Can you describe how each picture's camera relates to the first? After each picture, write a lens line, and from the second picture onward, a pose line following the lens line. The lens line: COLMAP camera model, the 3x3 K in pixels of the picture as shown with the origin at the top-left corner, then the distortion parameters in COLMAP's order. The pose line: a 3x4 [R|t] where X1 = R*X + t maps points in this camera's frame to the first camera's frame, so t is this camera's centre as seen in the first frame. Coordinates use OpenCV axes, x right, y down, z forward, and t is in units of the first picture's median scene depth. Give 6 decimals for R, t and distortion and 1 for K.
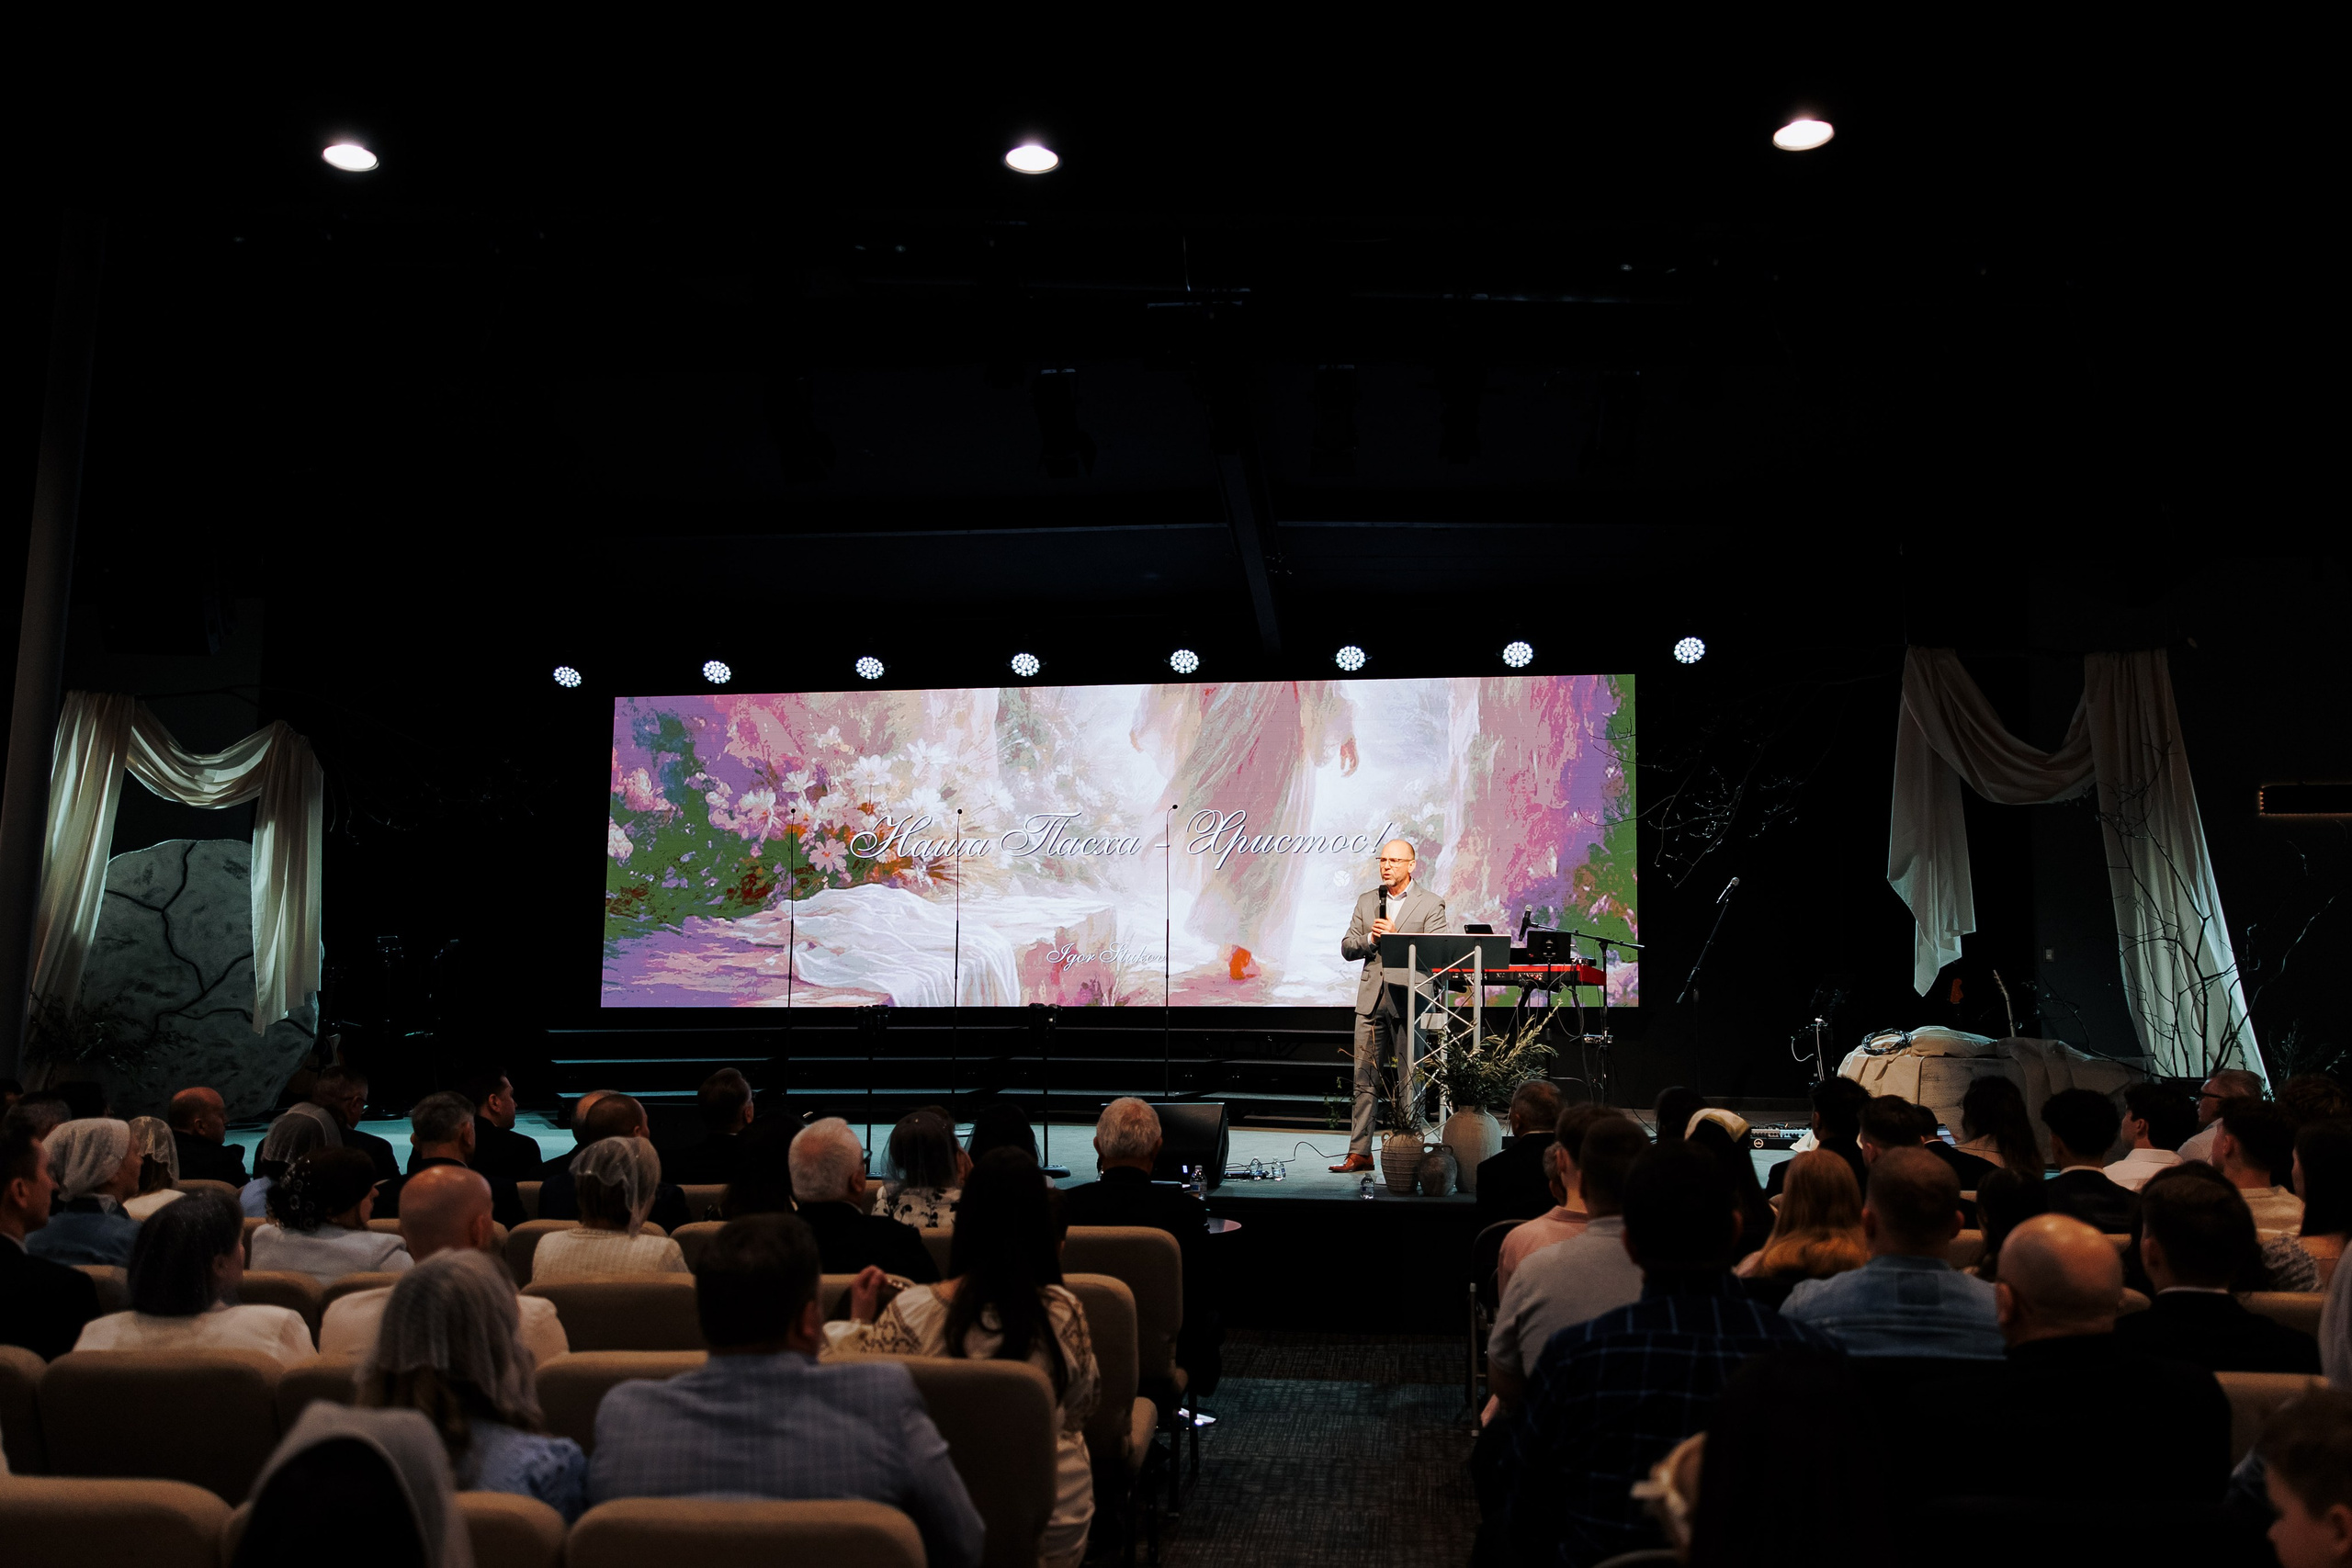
lens RADIAL K [[1884.0, 0, 1175.5], [0, 1884.0, 841.7], [0, 0, 1]] dist [-0.002479, -0.001305]
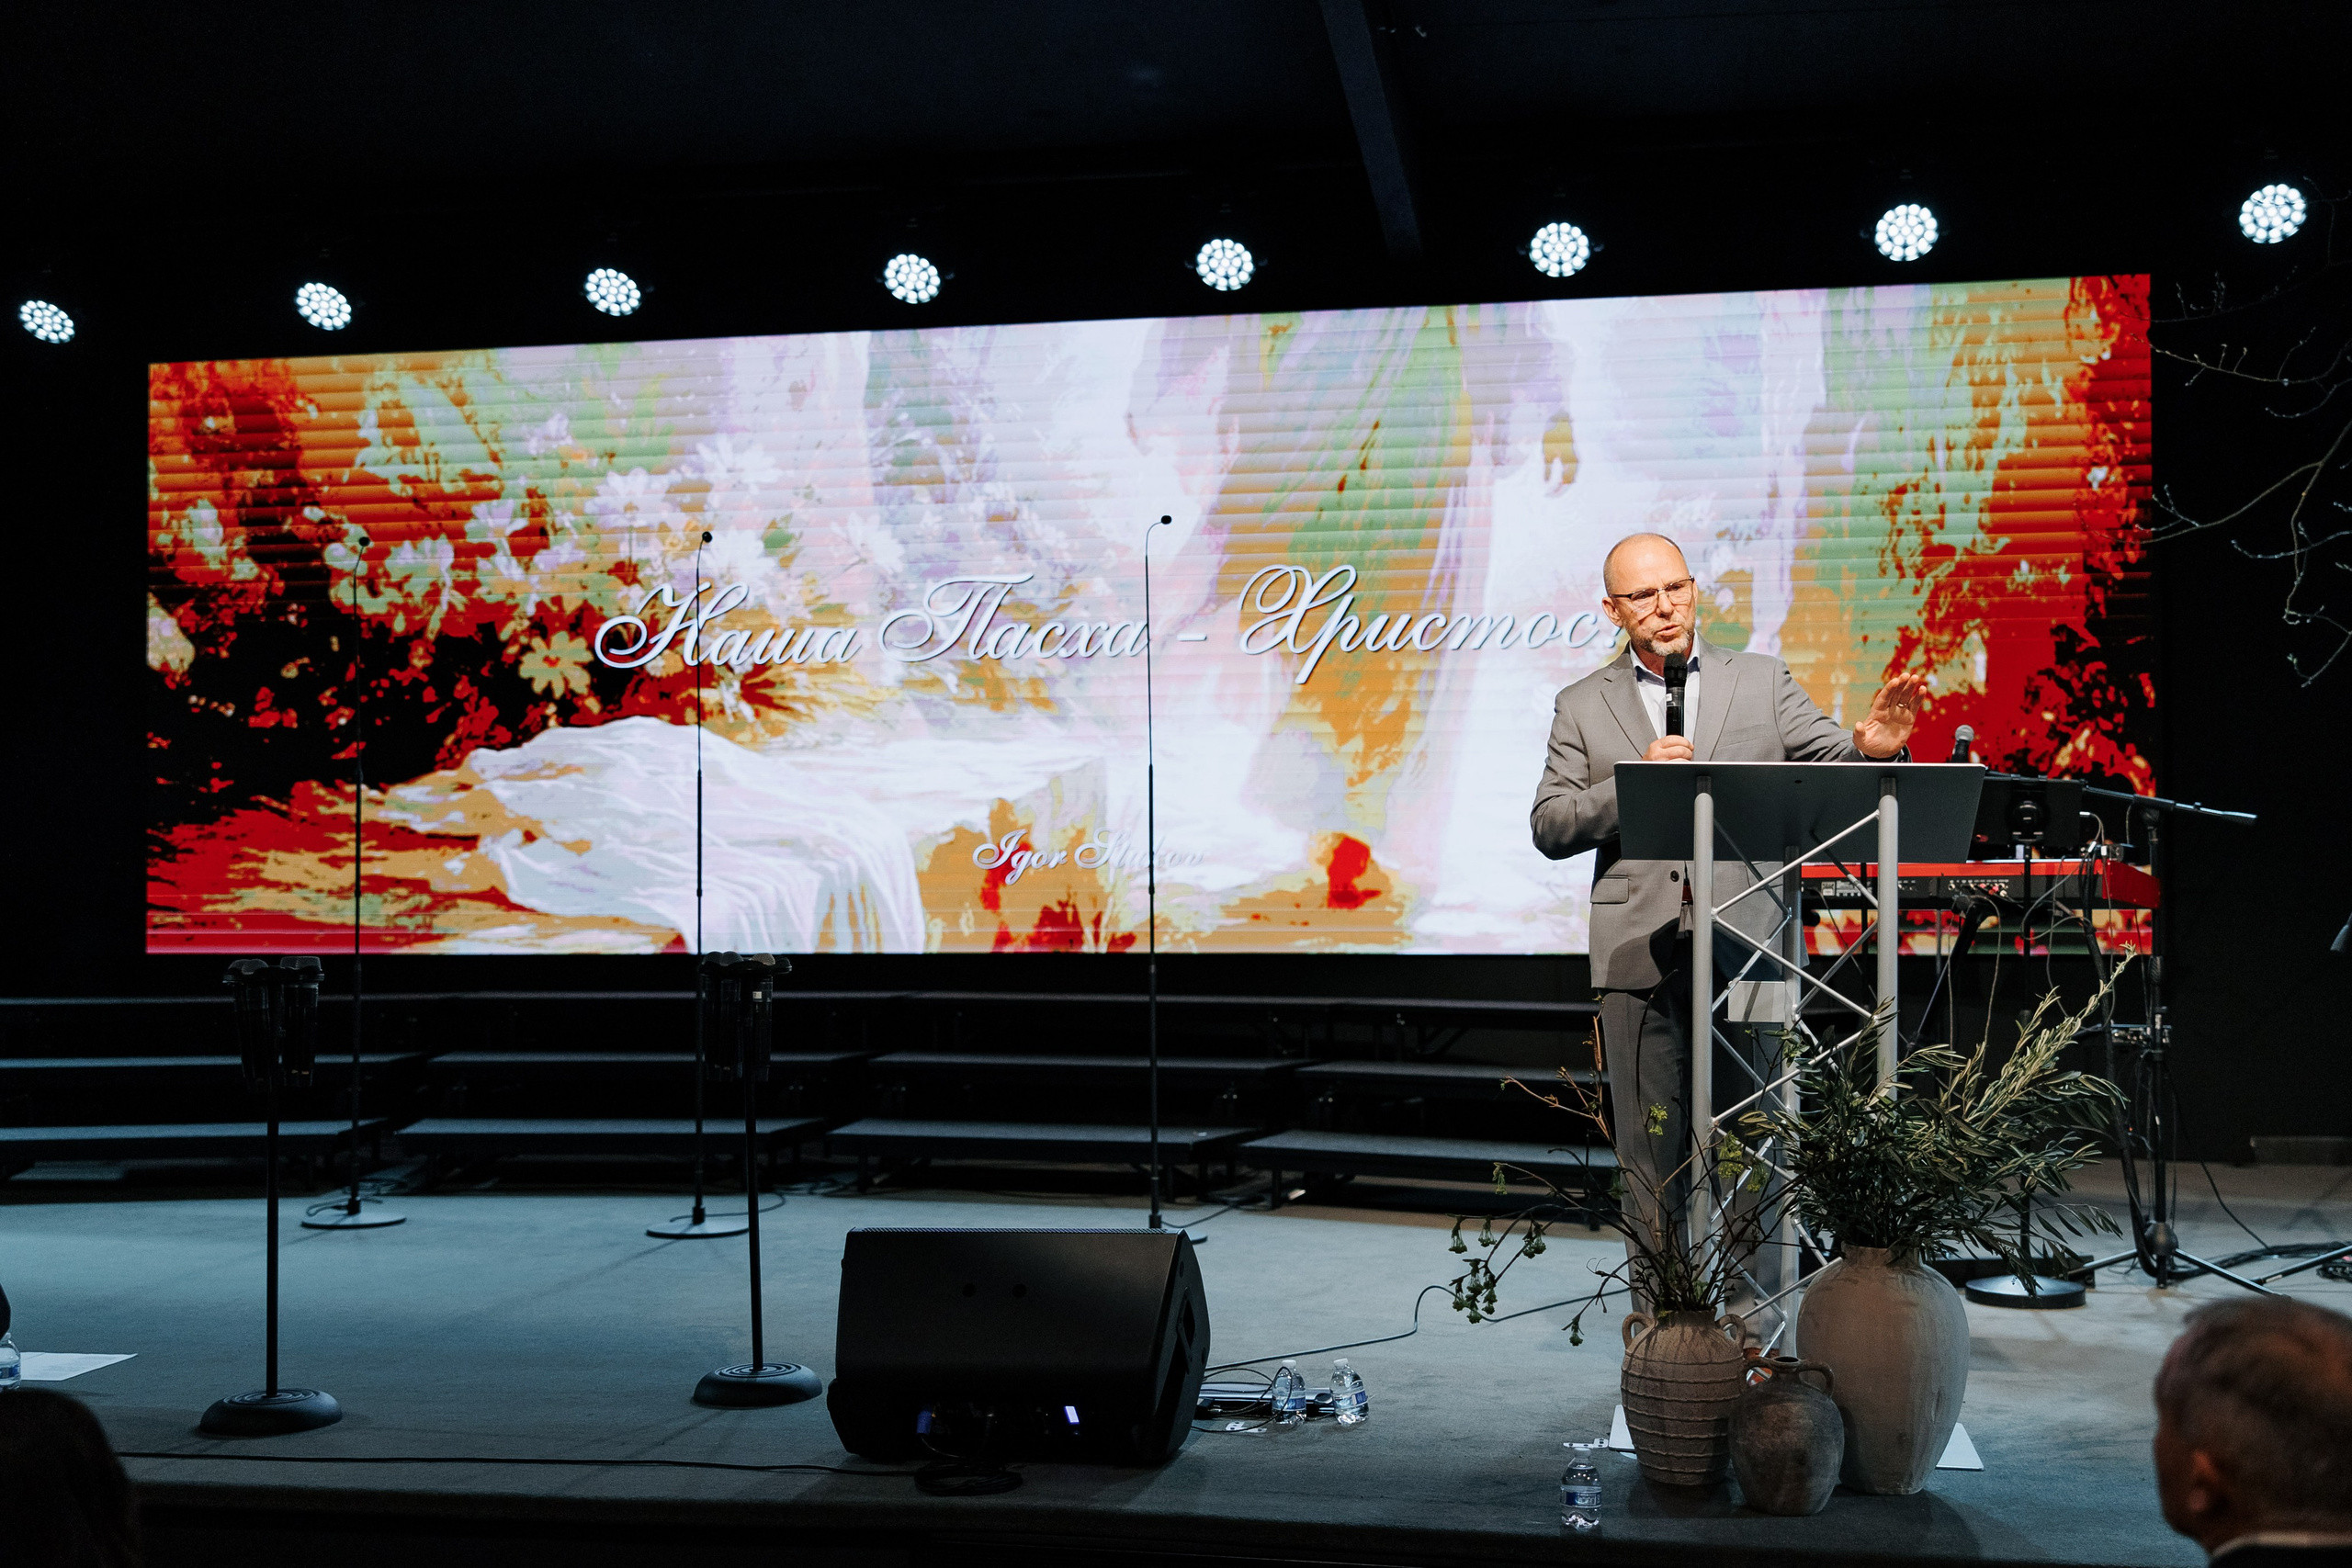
lens RADIAL K [[2348.9, 0, 1174.6], [0, 2348.9, 710.3], [0, 0, 1]] dist [0.007766, 0.001641]
pose [[0.996272, -0.007834, -0.085906, 0.042912], [0.006796, 0.999900, -0.012368, 0.029714], [0.085995, 0.011738, 0.996226, 0.367340]]
